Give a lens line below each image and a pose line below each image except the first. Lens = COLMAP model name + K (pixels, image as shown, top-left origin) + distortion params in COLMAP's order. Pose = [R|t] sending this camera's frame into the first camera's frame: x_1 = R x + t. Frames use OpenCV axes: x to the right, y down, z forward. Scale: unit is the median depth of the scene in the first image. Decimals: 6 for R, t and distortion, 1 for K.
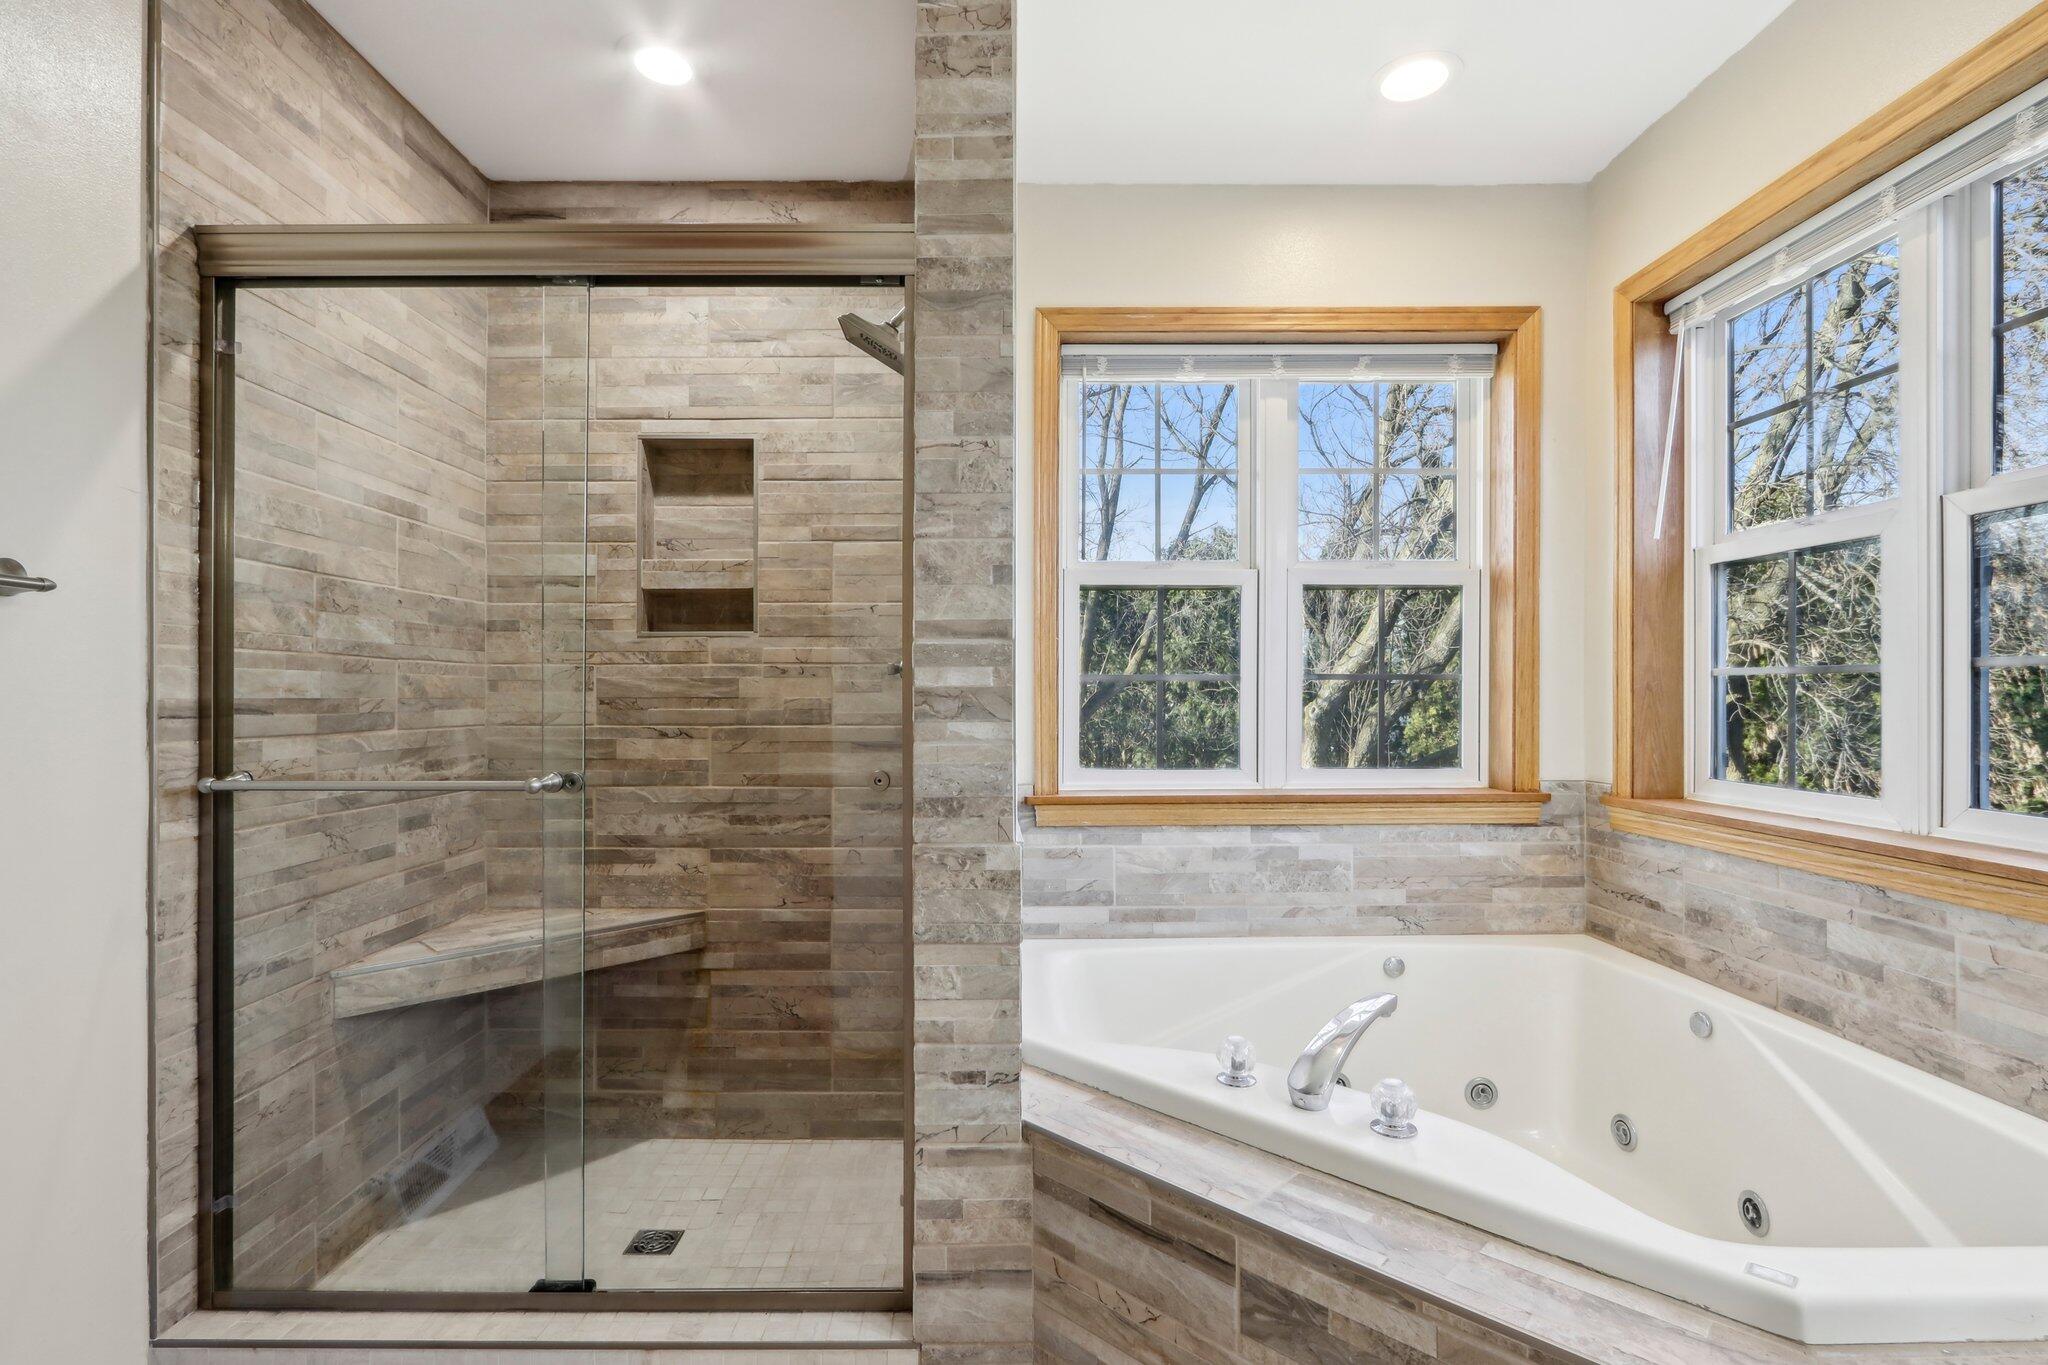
lens RADIAL K [[968.2, 0, 1015.1], [0, 968.2, 693.7], [0, 0, 1]] dist [-0.015757, 0.005217]
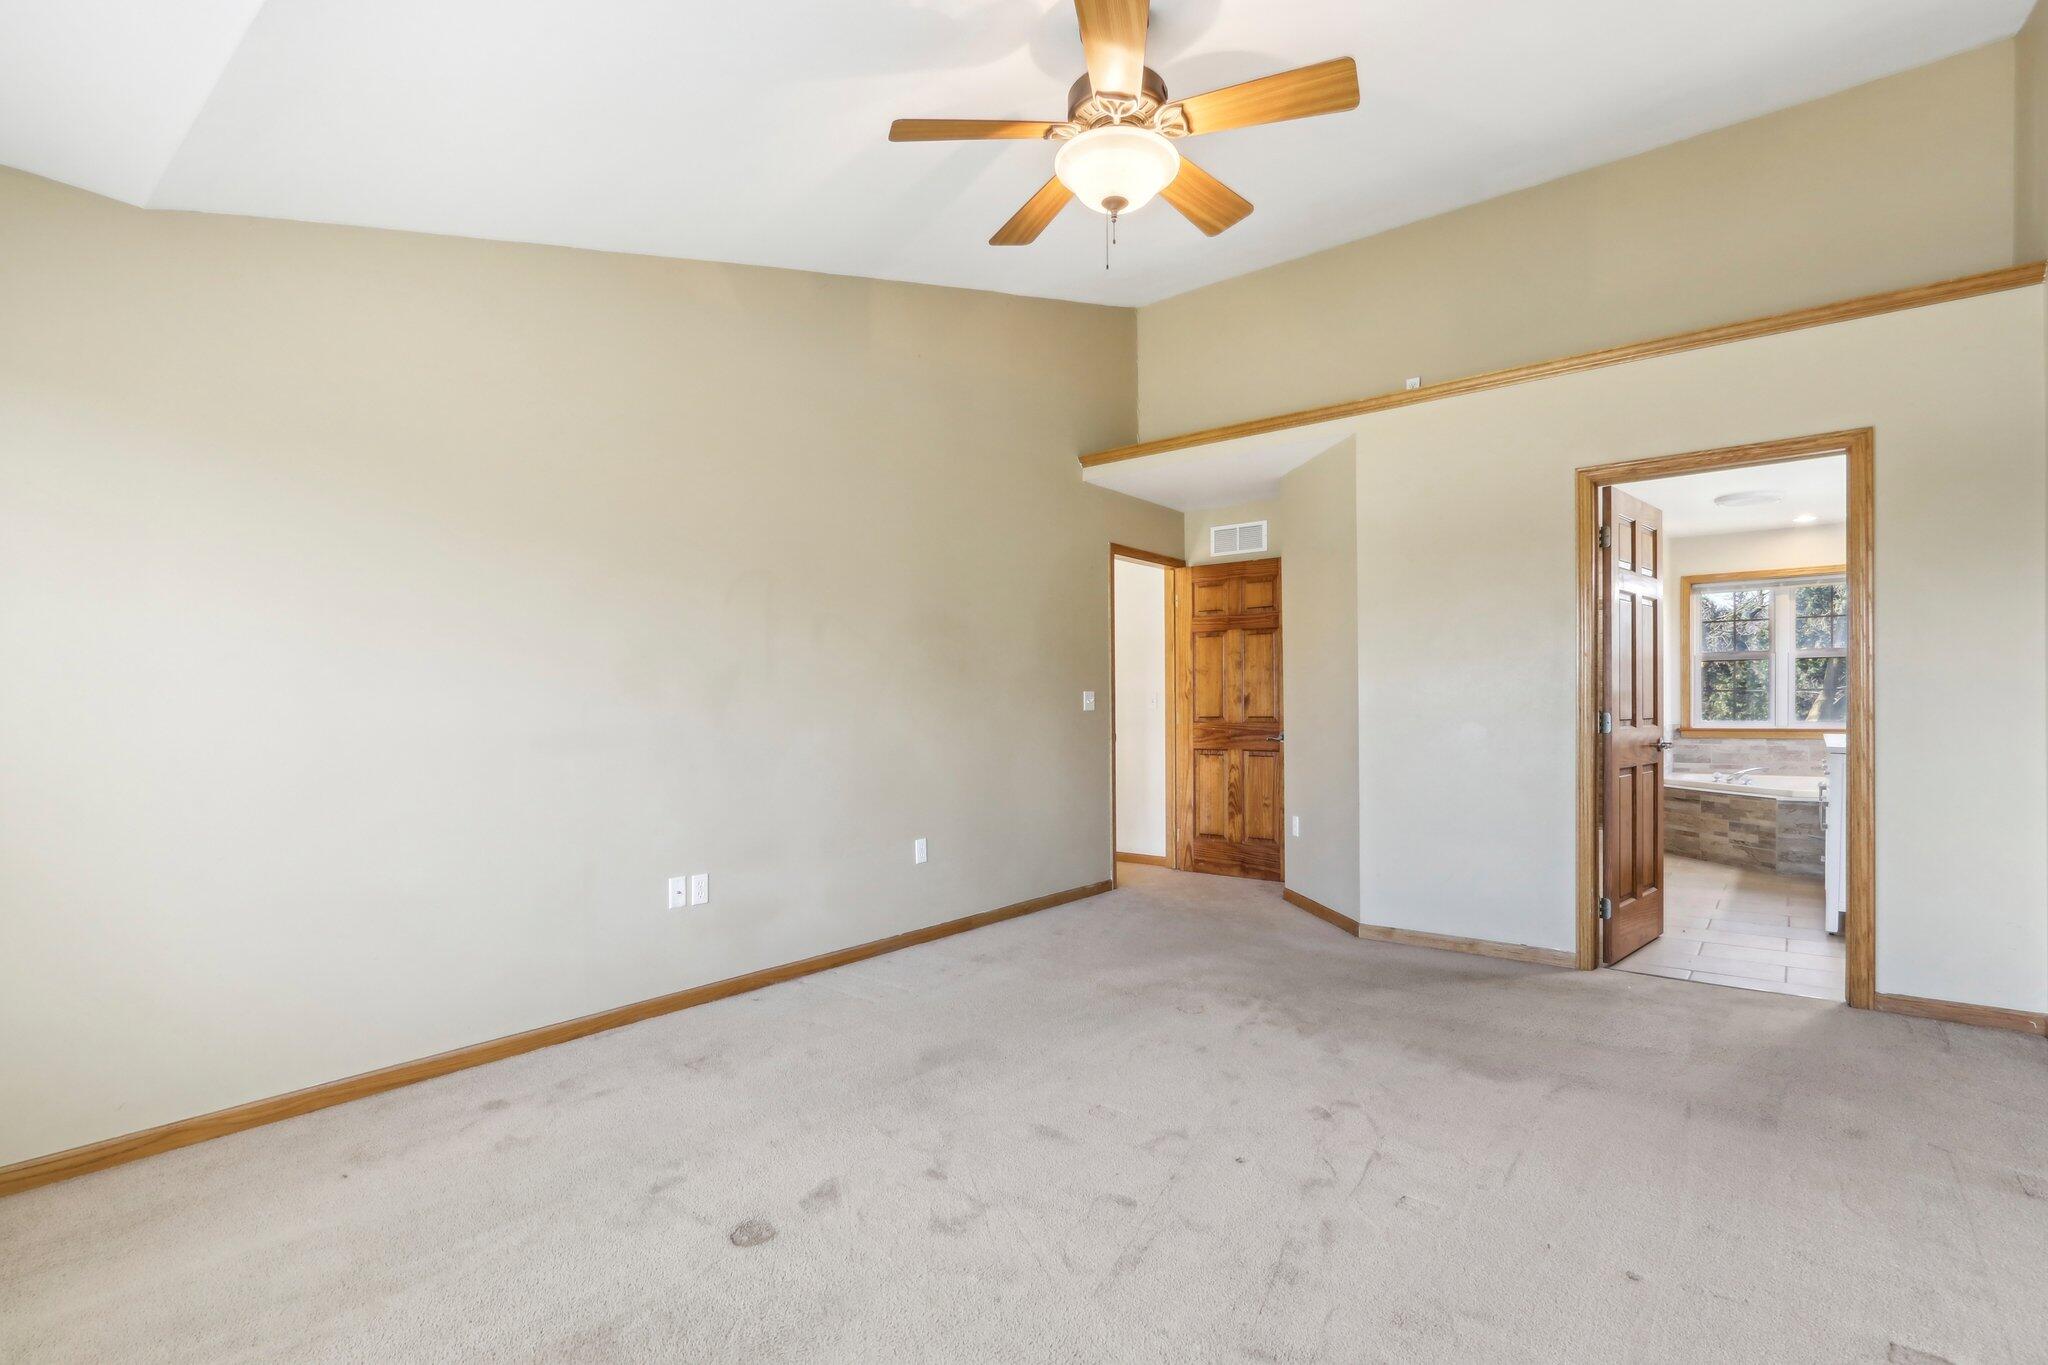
lens RADIAL K [[968.2, 0, 987.6], [0, 968.2, 705.5], [0, 0, 1]] dist [-0.015757, 0.005217]
pose [[0.748344, -0.000694, -0.663311, 0.417003], [0.006488, 0.999959, 0.006273, -0.004159], [0.663279, -0.008998, 0.748318, -2.934889]]
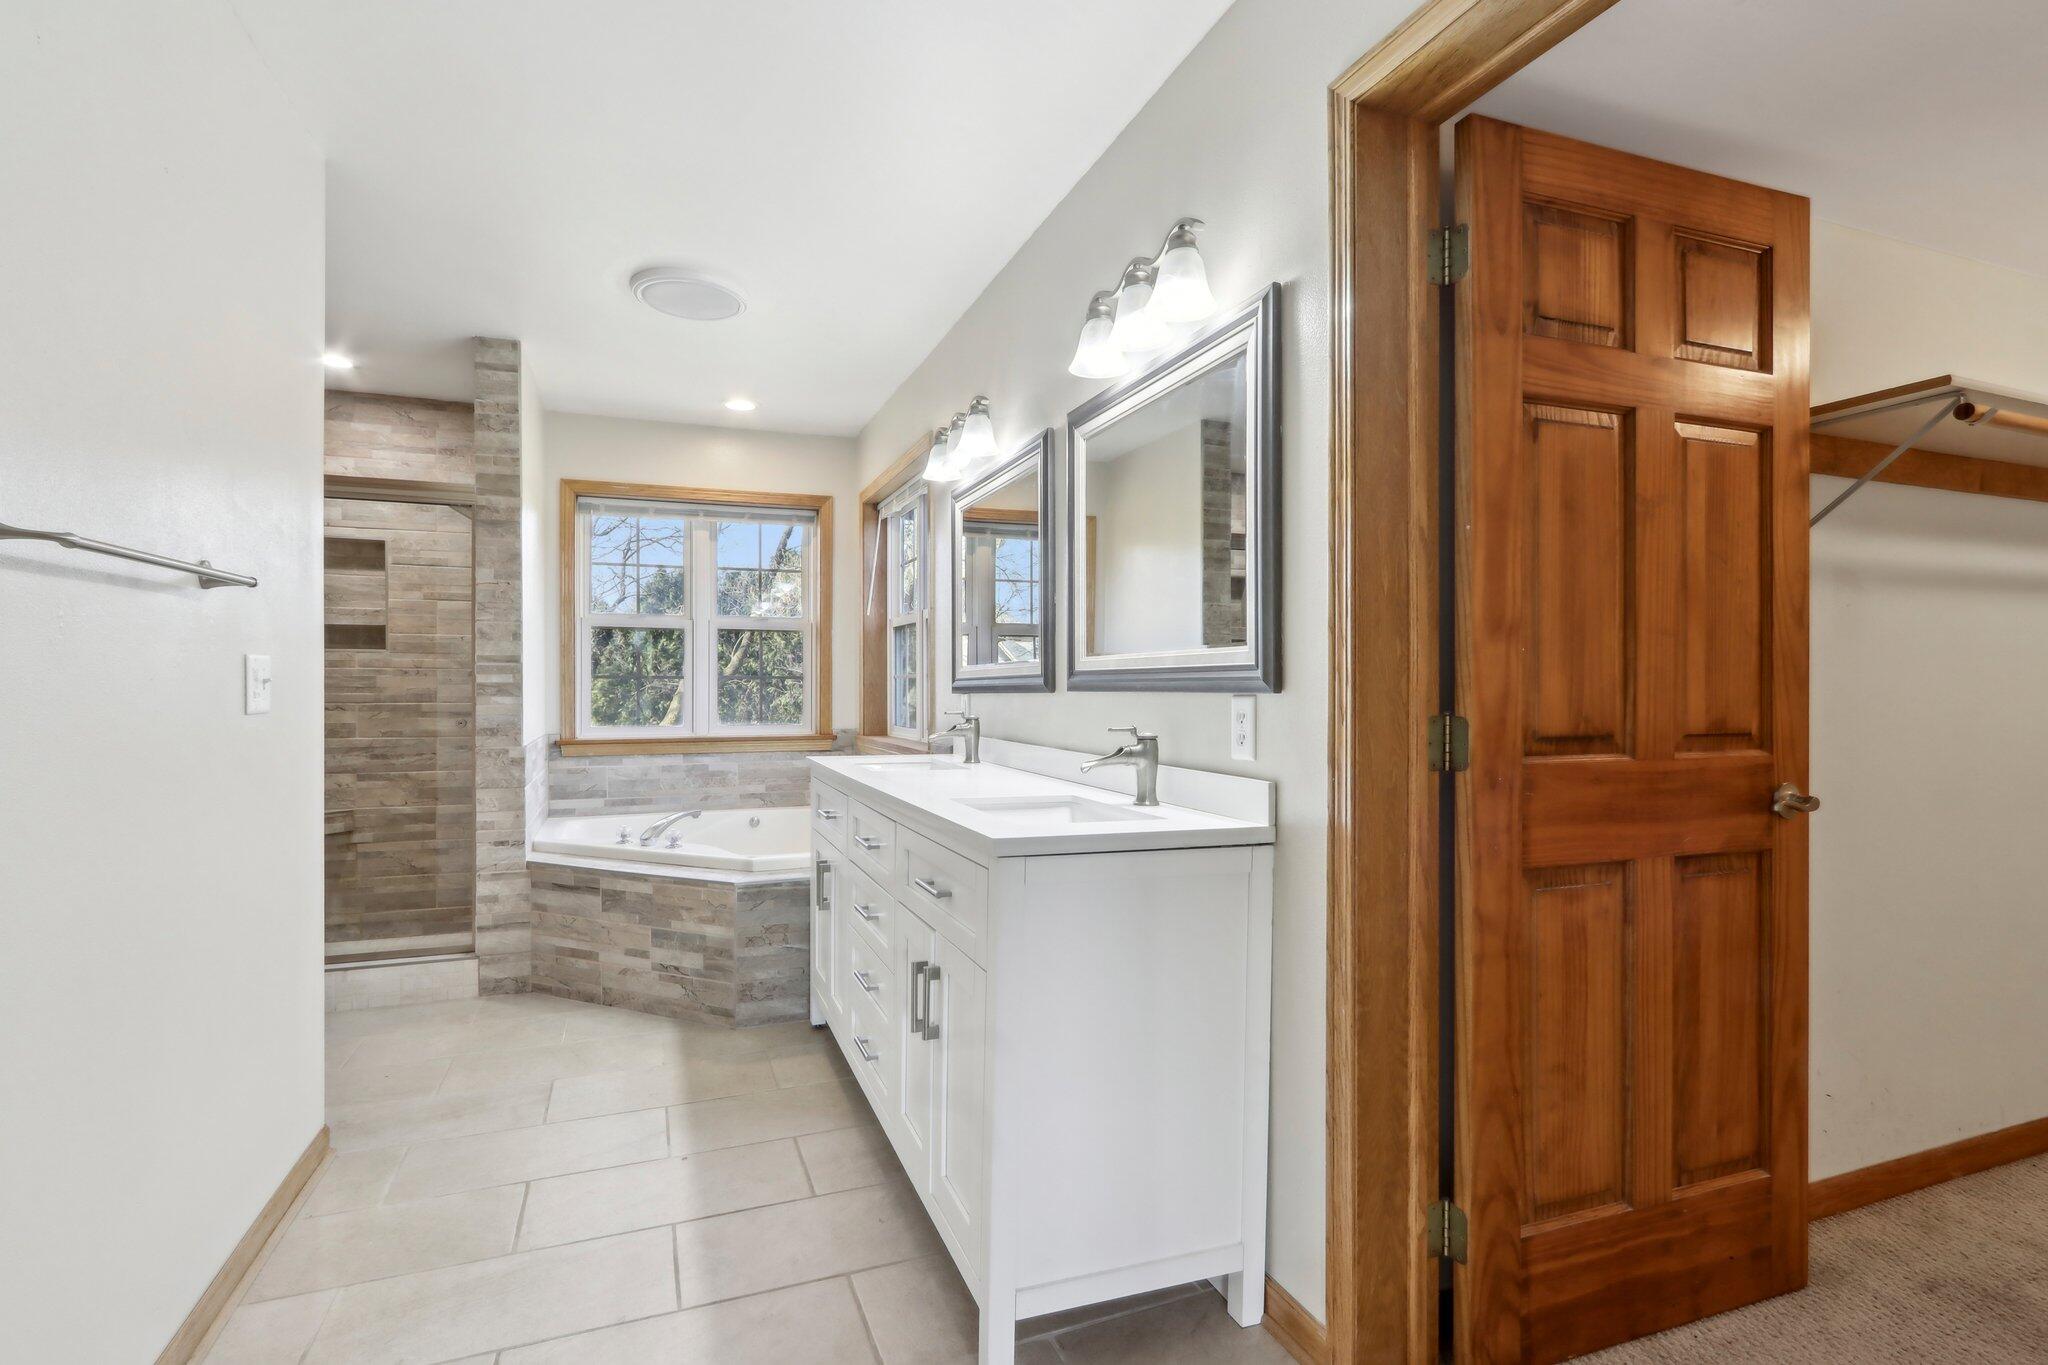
lens RADIAL K [[968.2, 0, 1022.9], [0, 968.2, 697.2], [0, 0, 1]] dist [-0.015757, 0.005217]
pose [[0.935888, -0.000128, 0.352298, 0.199545], [-0.003625, 0.999944, 0.009992, 0.000731], [-0.352279, -0.010629, 0.935835, -1.054968]]
